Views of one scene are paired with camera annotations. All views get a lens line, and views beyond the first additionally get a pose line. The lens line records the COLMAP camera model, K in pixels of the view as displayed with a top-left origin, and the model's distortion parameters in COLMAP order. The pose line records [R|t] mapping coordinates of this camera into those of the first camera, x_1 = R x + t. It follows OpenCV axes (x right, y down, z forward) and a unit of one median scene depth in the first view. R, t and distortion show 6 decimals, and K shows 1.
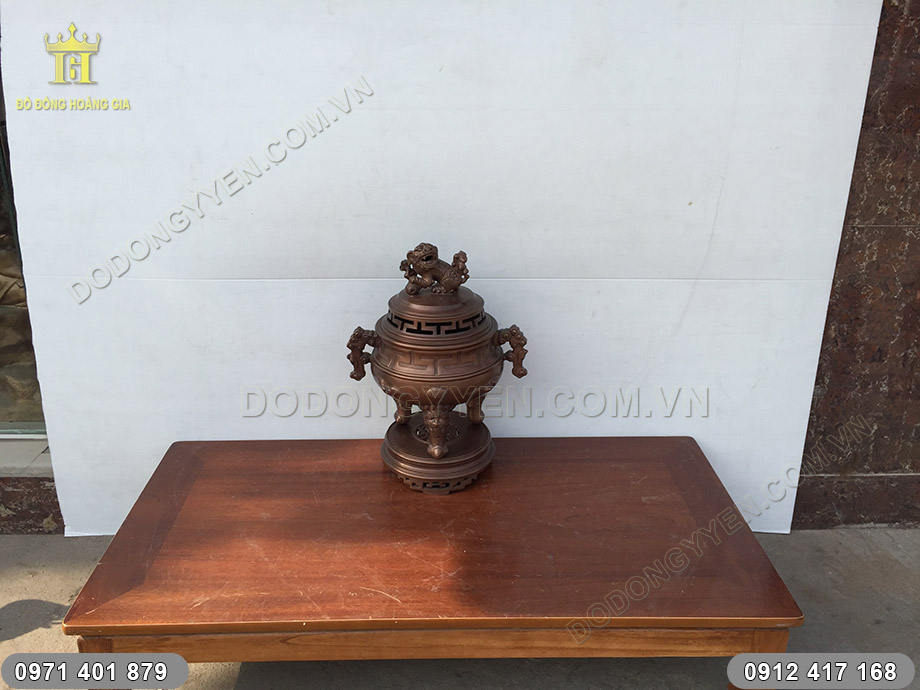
lens RADIAL K [[796.8, 0, 463.8], [0, 796.8, 345.5], [0, 0, 1]] dist [0.043013, -0.057664]
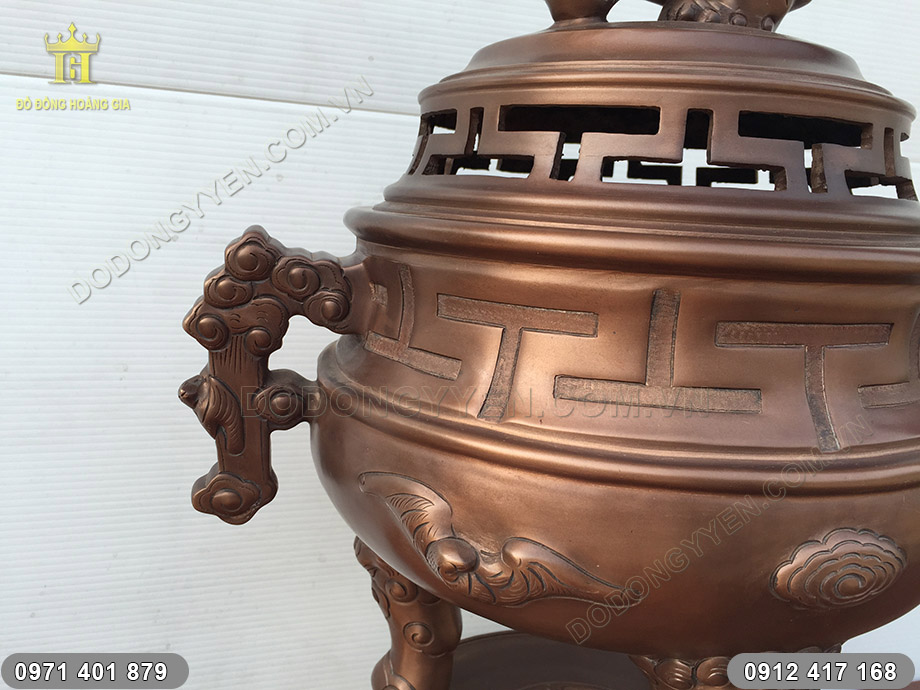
lens RADIAL K [[796.8, 0, 451.0], [0, 796.8, 346.7], [0, 0, 1]] dist [0.043013, -0.057664]
pose [[0.969181, 0.009799, 0.246153, -0.132425], [0.038001, 0.981303, -0.188683, 0.041404], [-0.243400, 0.192222, 0.950688, 0.811796]]
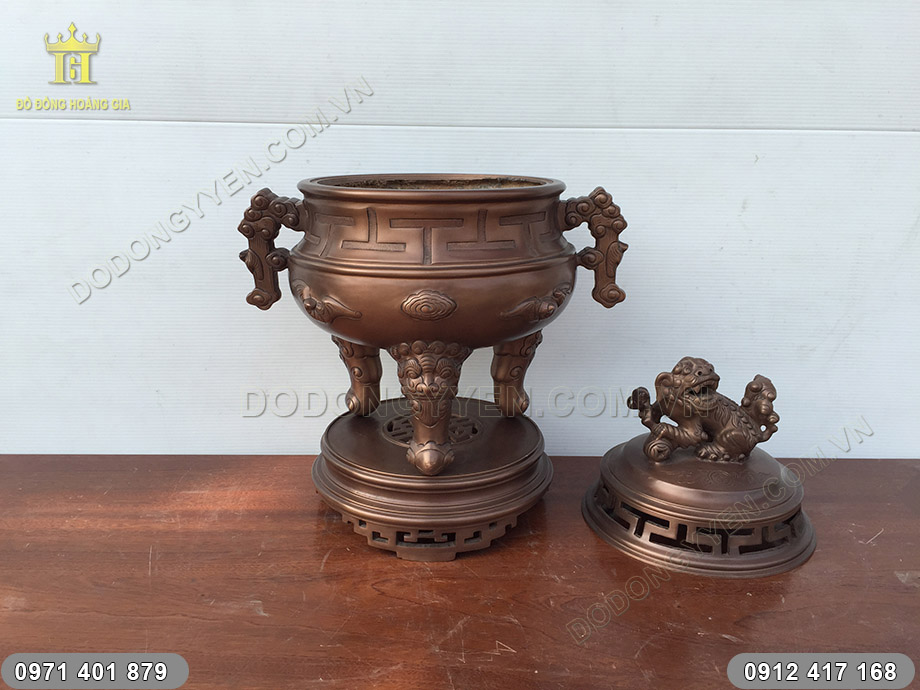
lens RADIAL K [[796.8, 0, 460.9], [0, 796.8, 345.6], [0, 0, 1]] dist [0.043013, -0.057664]
pose [[0.999818, 0.009052, -0.016767, -0.008794], [-0.011029, 0.992491, -0.121819, 0.122892], [0.015538, 0.121982, 0.992411, 0.547074]]
